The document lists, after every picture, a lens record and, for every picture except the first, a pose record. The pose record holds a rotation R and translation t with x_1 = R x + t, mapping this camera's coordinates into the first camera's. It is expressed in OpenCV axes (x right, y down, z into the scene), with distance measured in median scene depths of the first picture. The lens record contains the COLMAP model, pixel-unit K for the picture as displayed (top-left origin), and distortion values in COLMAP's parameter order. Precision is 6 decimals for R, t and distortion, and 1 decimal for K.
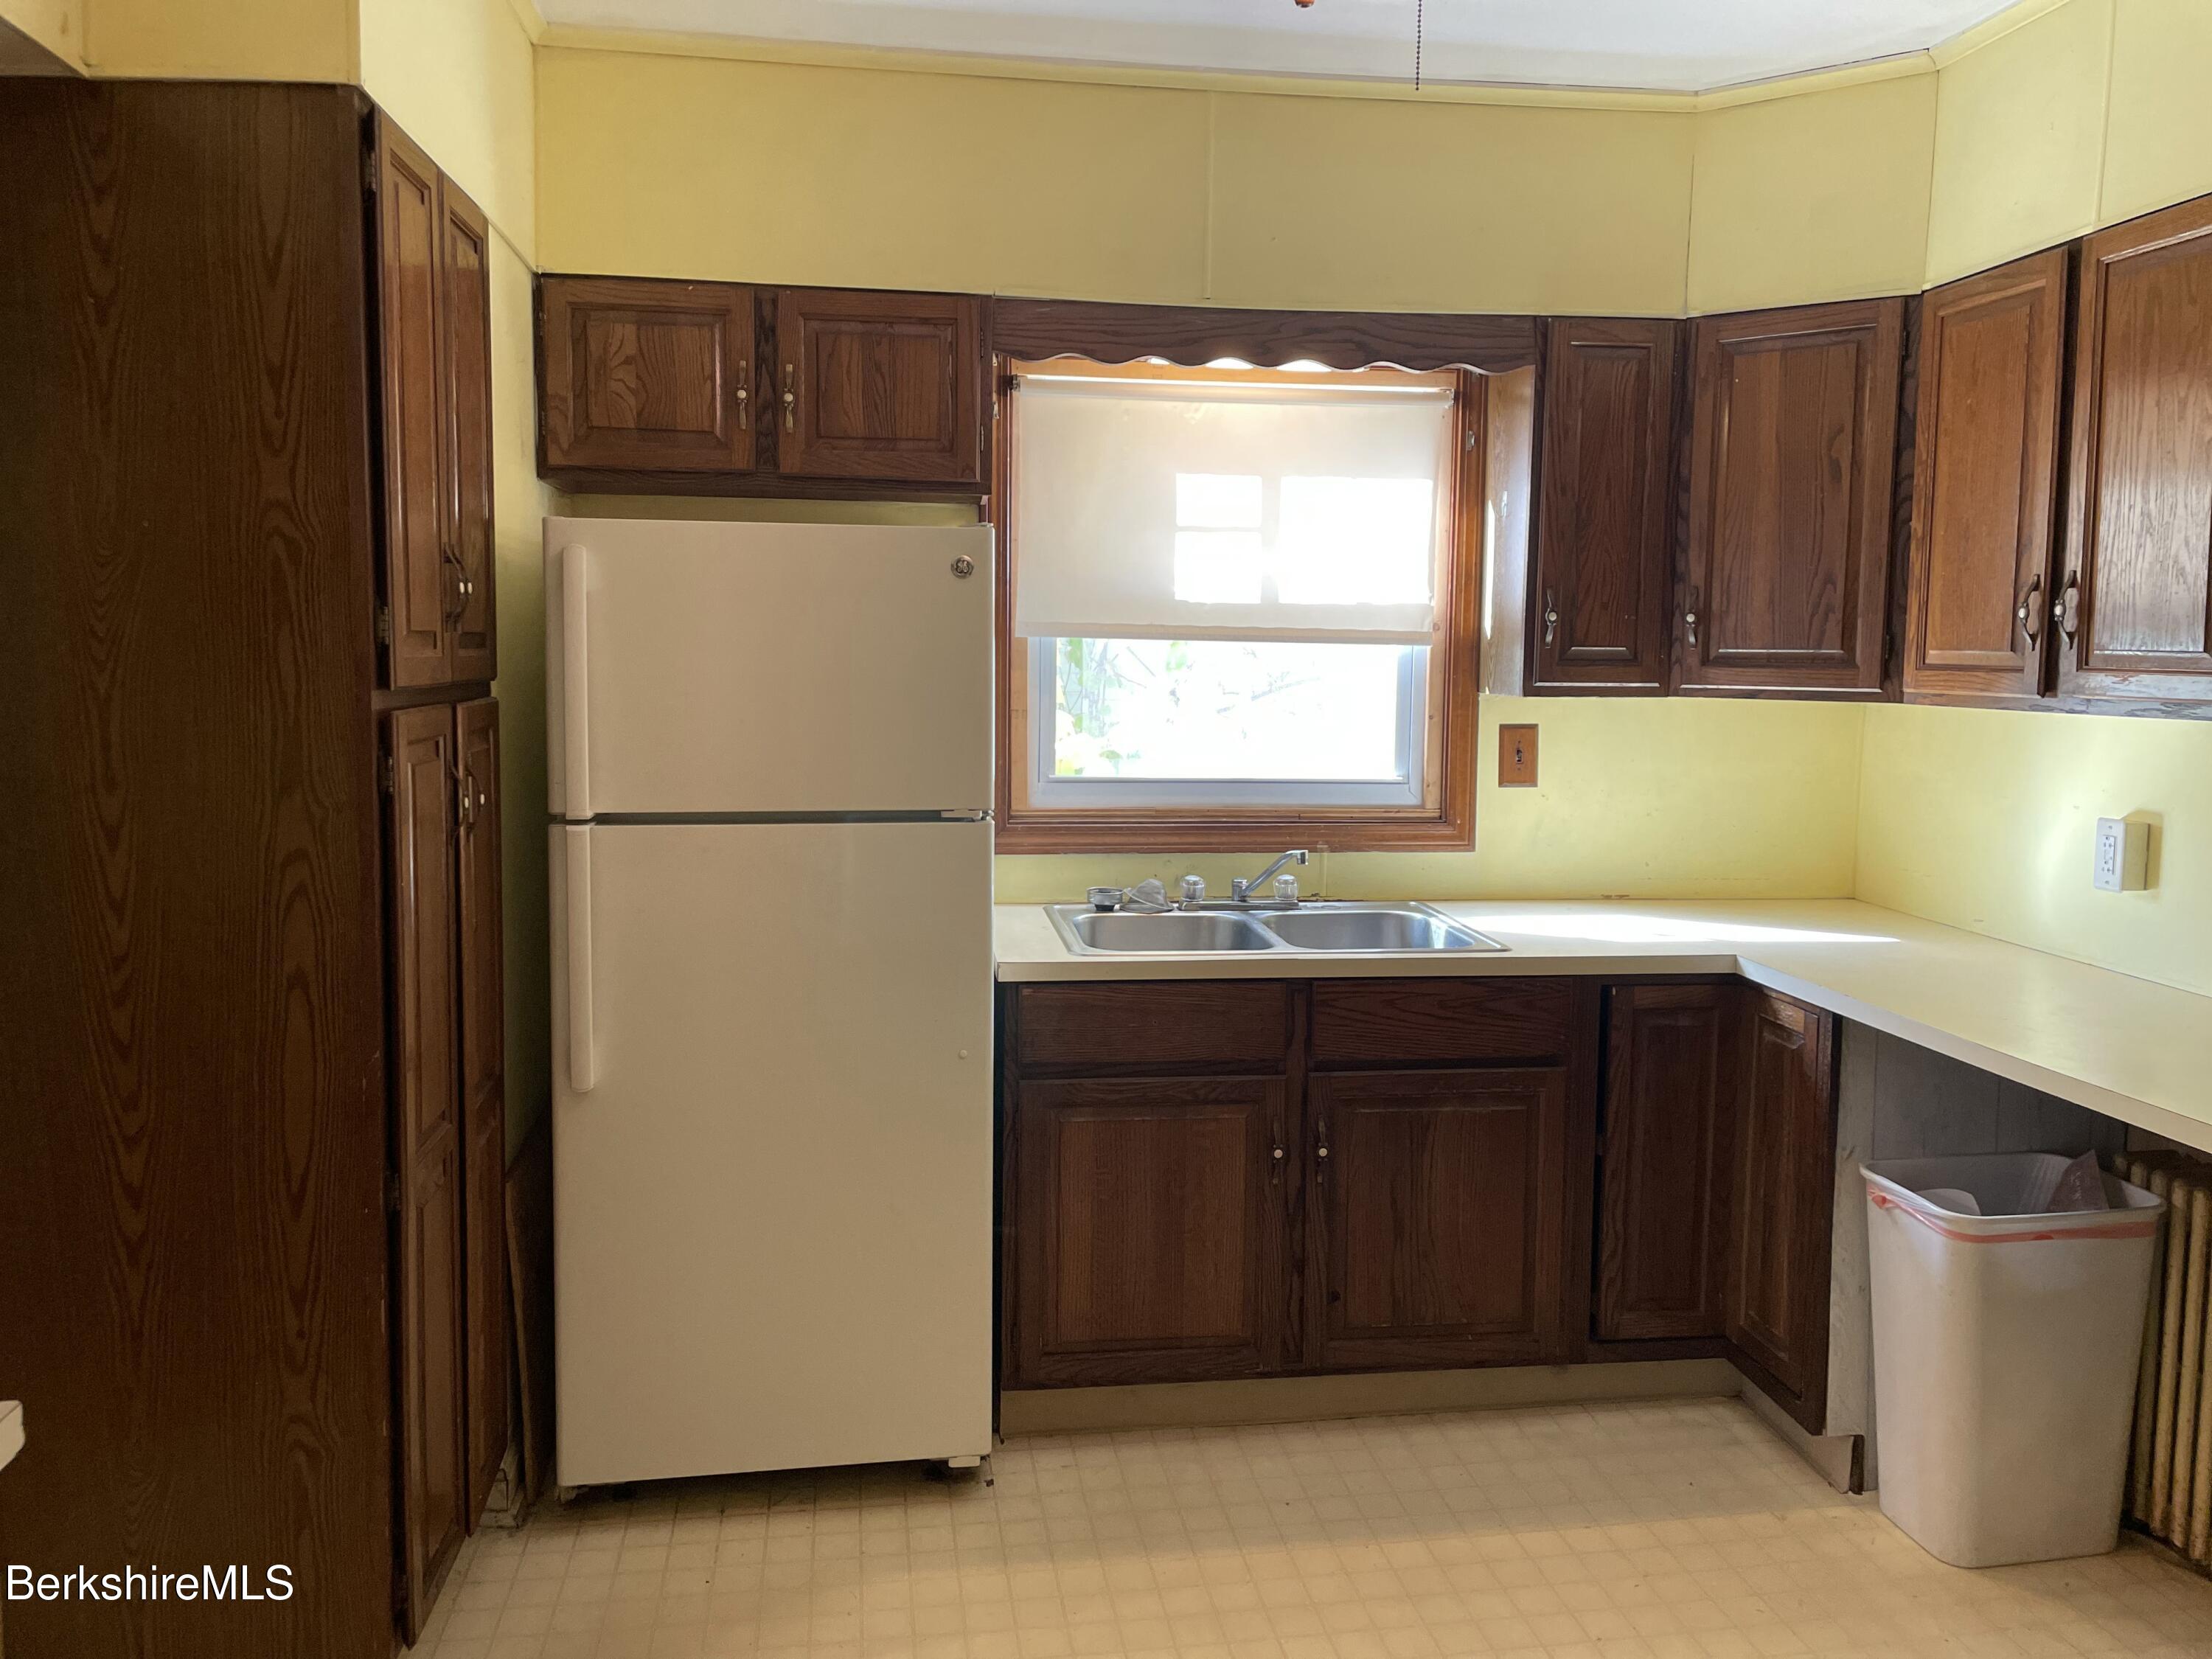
lens RADIAL K [[1675.7, 0, 1112.0], [0, 1675.7, 811.9], [0, 0, 1]] dist [0.098302, -0.122896]
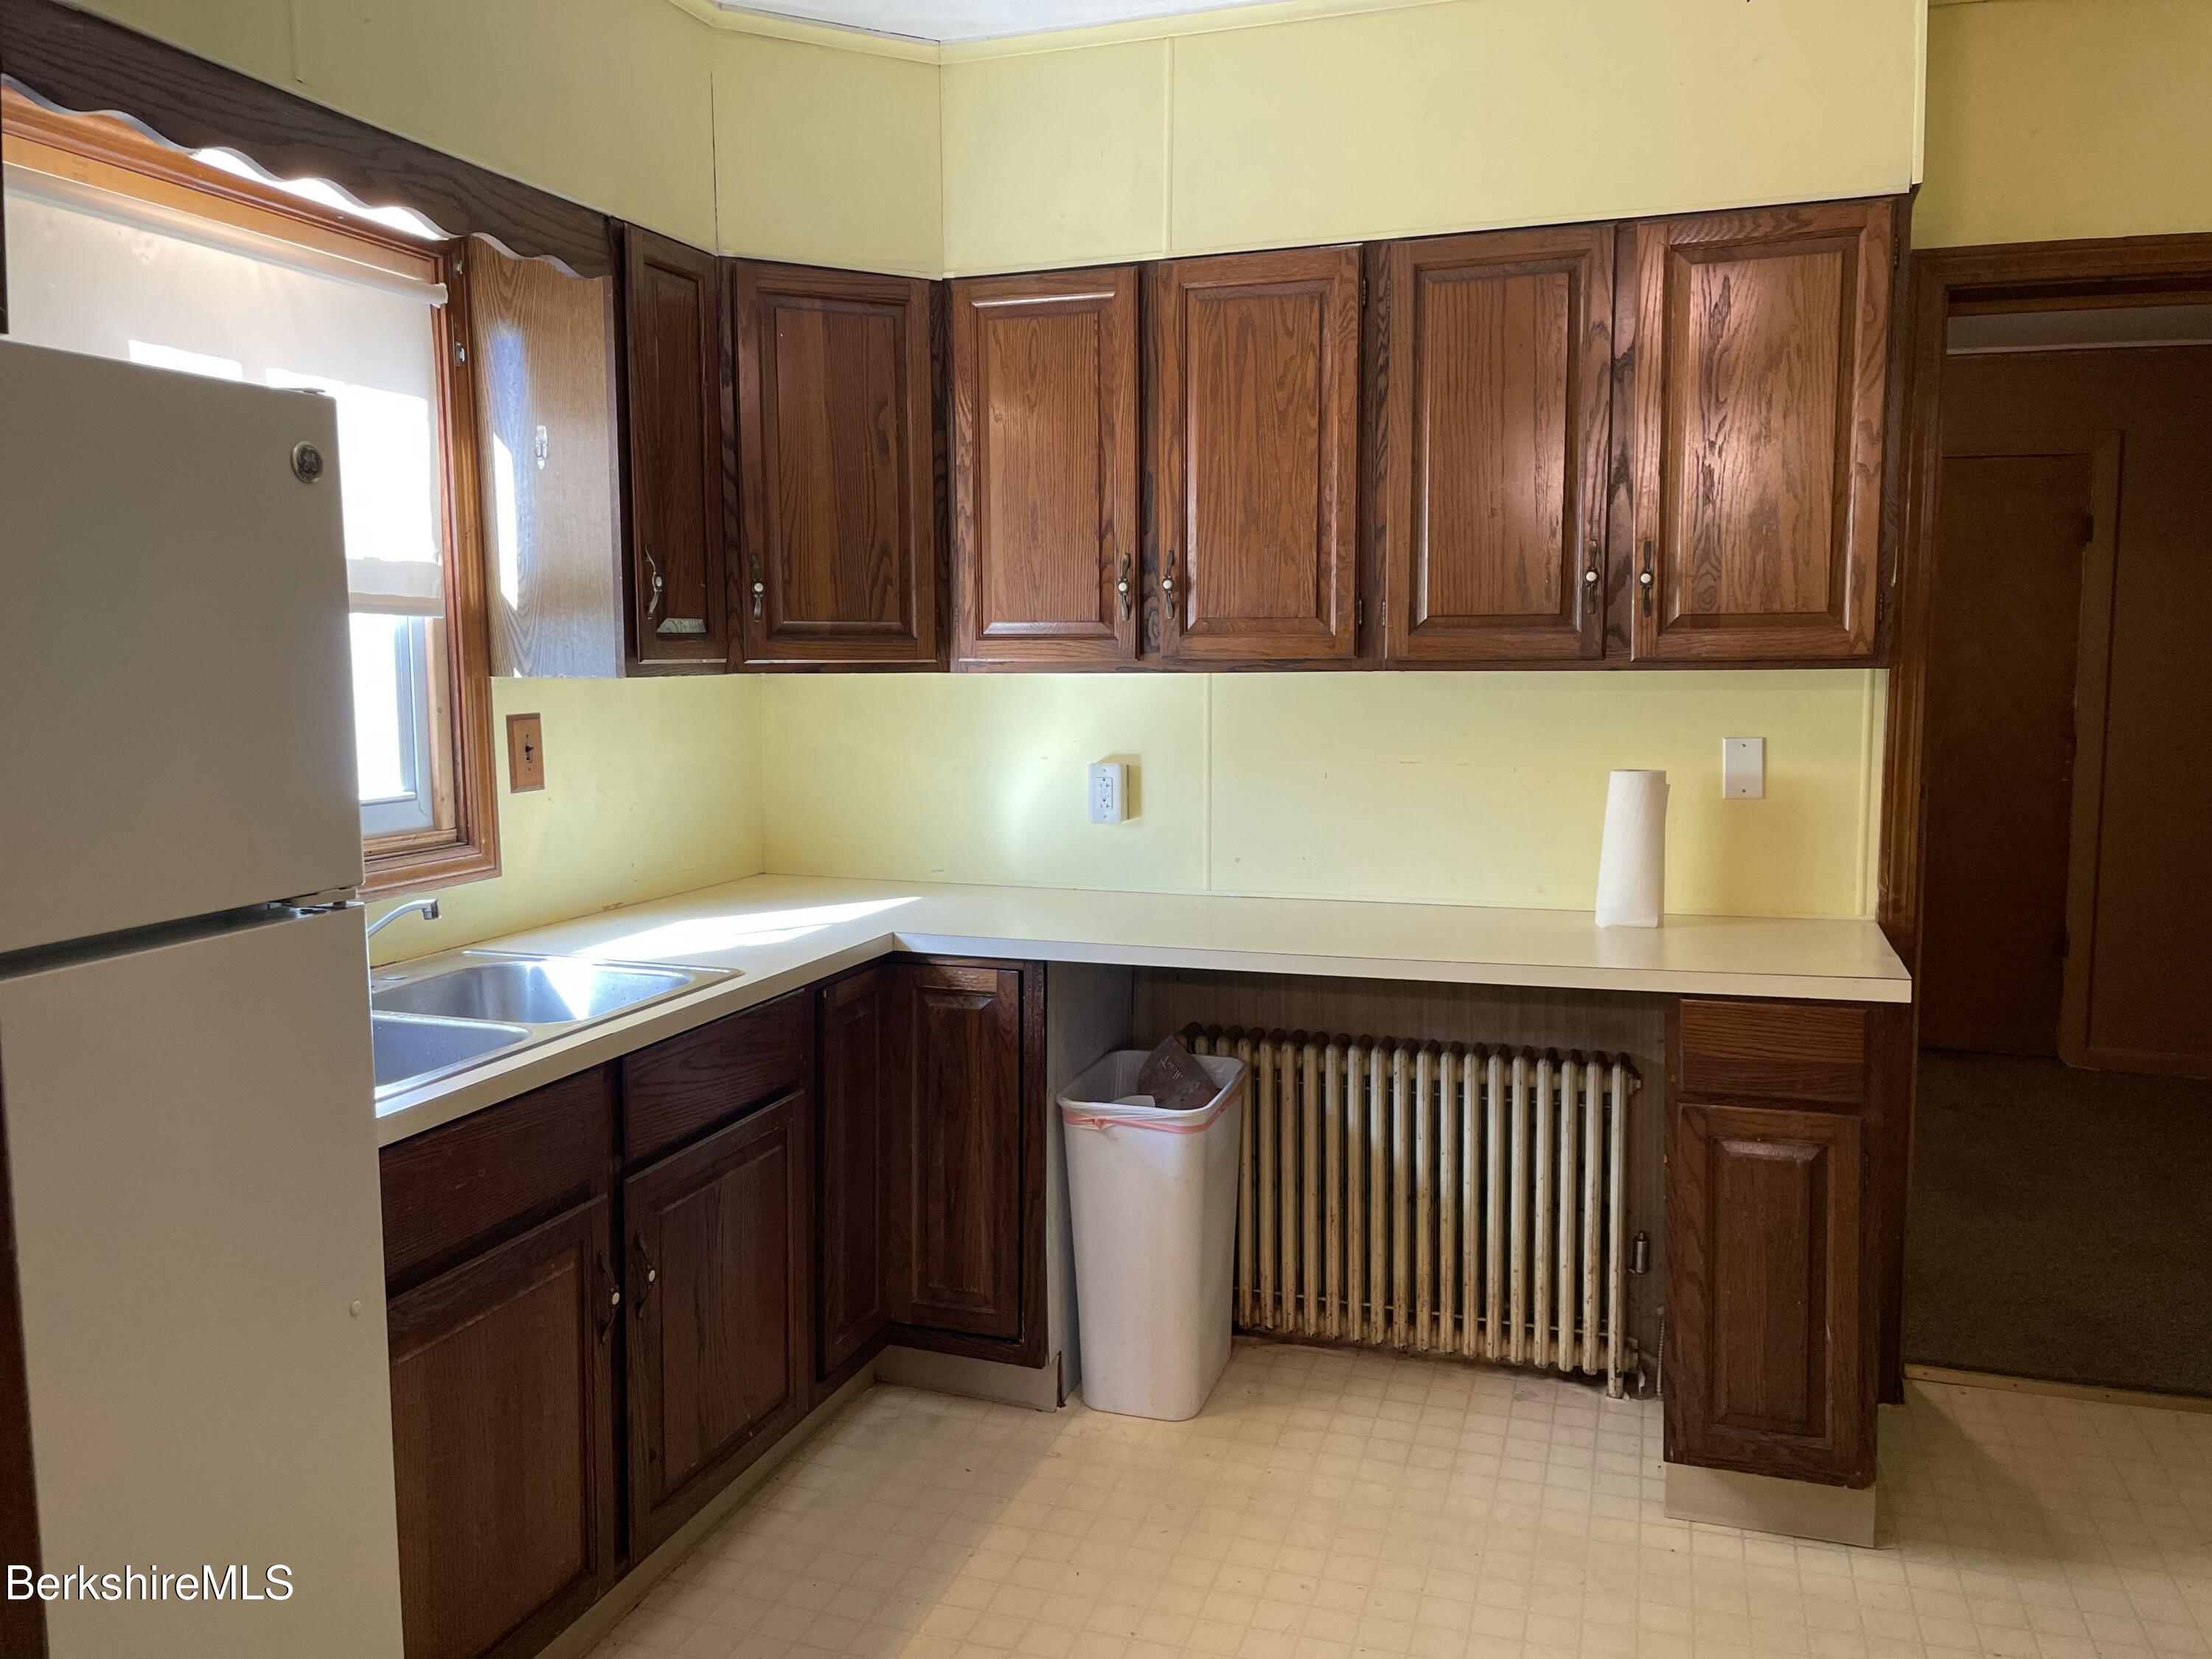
lens RADIAL K [[1675.7, 0, 1111.9], [0, 1675.7, 821.1], [0, 0, 1]] dist [0.098302, -0.122896]
pose [[0.446463, -0.105801, 0.888525, -0.432137], [0.098793, 0.992743, 0.068569, -0.033713], [-0.889332, 0.057167, 0.453675, 0.444085]]
